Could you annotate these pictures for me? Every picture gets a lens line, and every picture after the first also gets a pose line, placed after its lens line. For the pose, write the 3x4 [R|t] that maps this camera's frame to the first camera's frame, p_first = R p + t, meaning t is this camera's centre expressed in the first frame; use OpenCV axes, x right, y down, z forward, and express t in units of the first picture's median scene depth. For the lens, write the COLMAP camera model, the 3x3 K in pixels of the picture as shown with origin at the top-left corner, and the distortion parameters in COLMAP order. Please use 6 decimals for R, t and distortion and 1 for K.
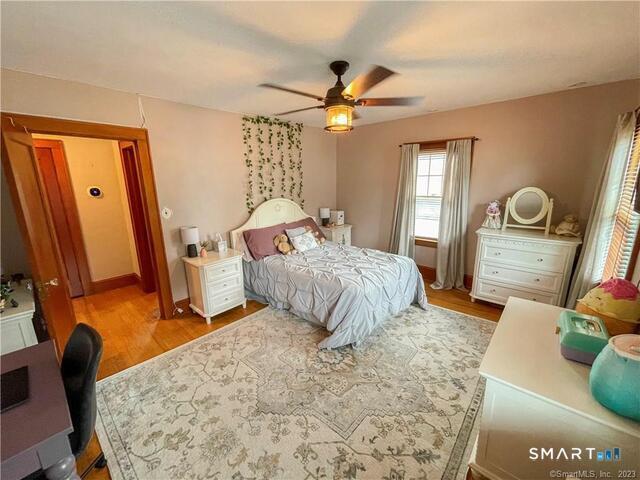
lens RADIAL K [[259.3, 0, 320.0], [0, 259.3, 240.0], [0, 0, 1]] dist [-0.005126, 0.000493]
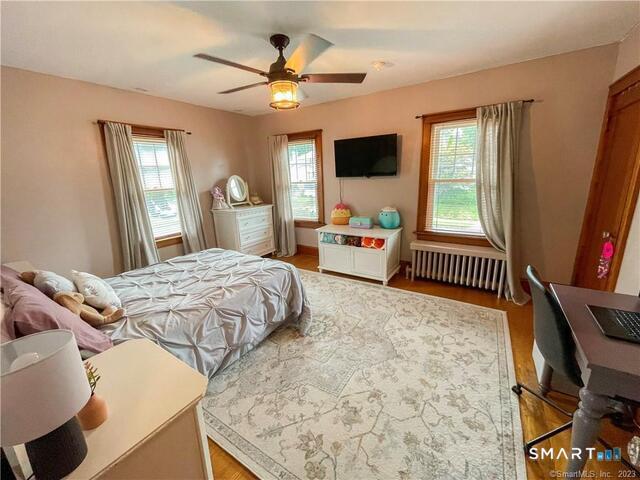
lens RADIAL K [[259.3, 0, 320.0], [0, 259.3, 240.0], [0, 0, 1]] dist [-0.005126, 0.000493]
pose [[-0.144274, -0.229476, 0.962562, -0.968806], [0.262246, 0.929091, 0.260803, -0.169535], [-0.954155, 0.290055, -0.073864, 1.037787]]
